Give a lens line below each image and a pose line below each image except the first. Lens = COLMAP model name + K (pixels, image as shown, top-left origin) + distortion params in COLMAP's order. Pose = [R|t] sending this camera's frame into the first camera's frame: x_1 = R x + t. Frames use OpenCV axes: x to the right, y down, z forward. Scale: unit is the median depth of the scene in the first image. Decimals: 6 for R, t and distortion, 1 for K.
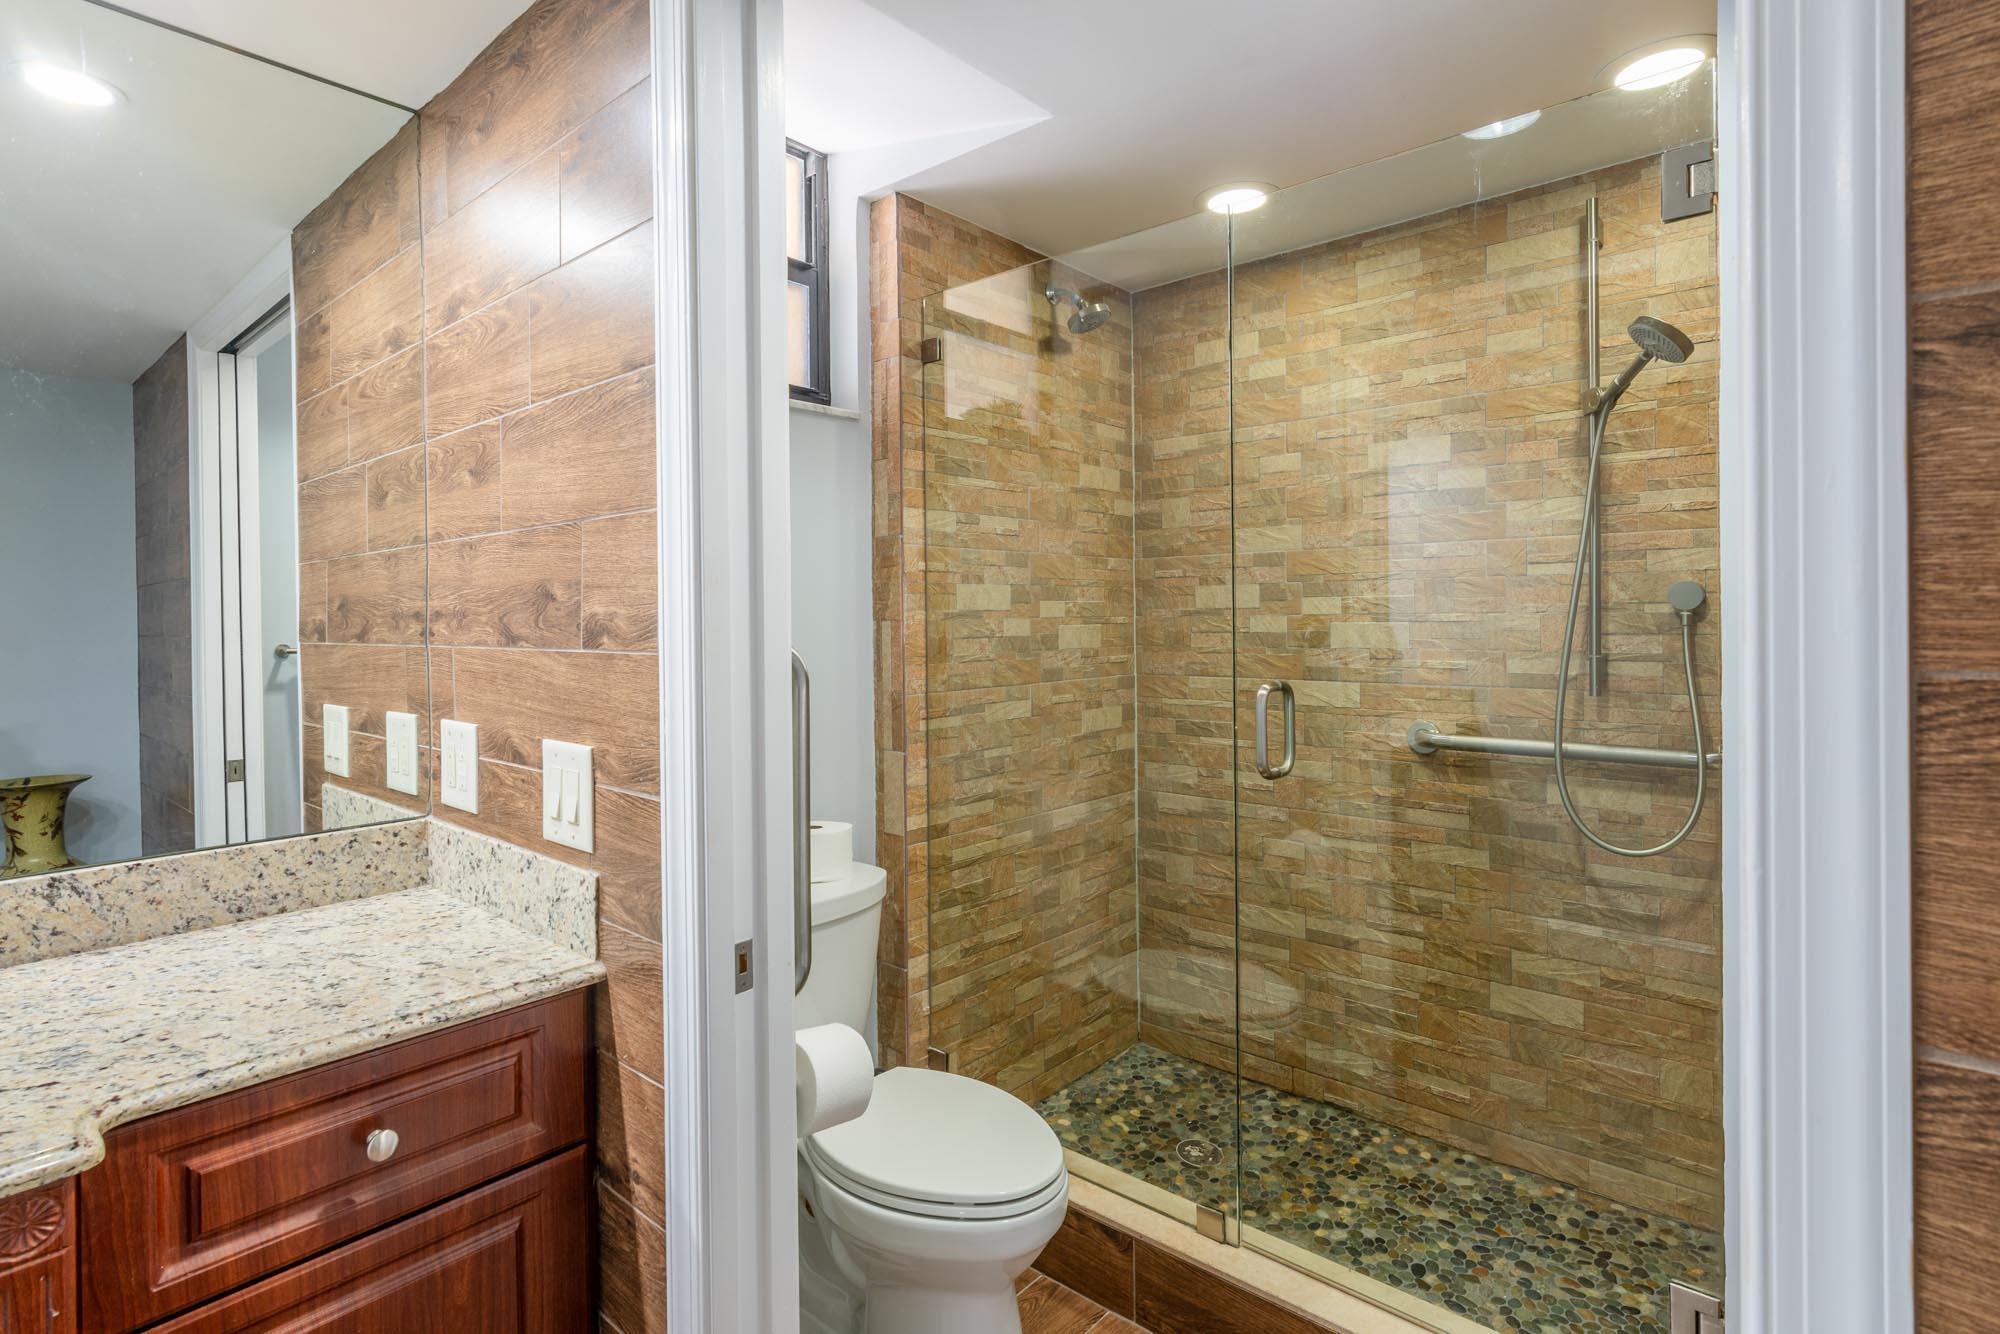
lens RADIAL K [[985.5, 0, 964.7], [0, 985.5, 618.4], [0, 0, 1]] dist [-0.000998, 0.002061]
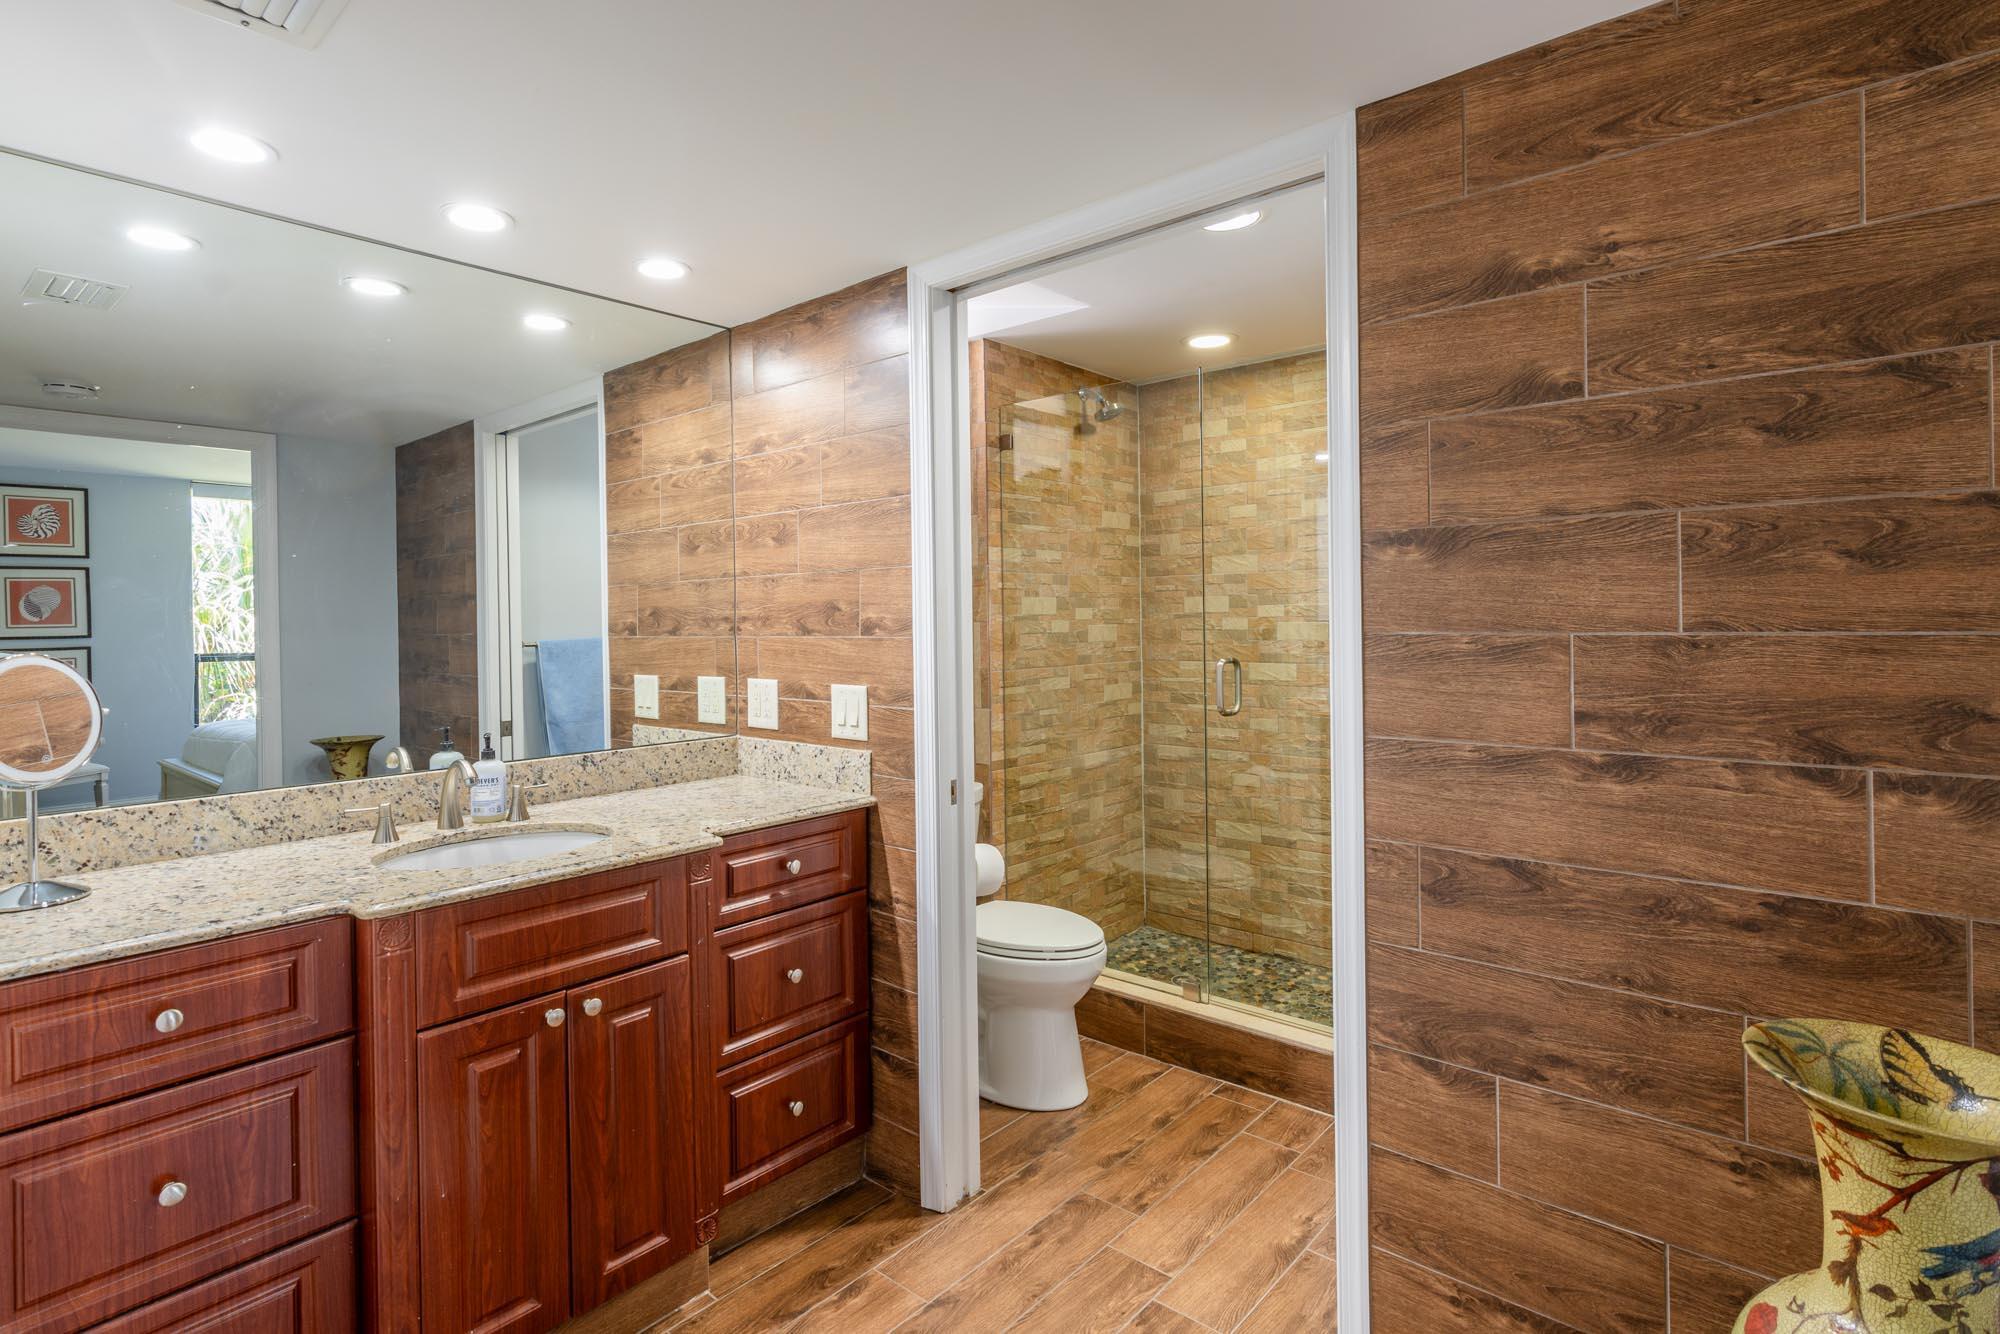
lens RADIAL K [[985.5, 0, 962.2], [0, 985.5, 616.4], [0, 0, 1]] dist [-0.000998, 0.002061]
pose [[0.999995, -0.002726, -0.001661, -0.099481], [0.002717, 0.999983, -0.005189, 0.001758], [0.001675, 0.005185, 0.999985, -0.502540]]
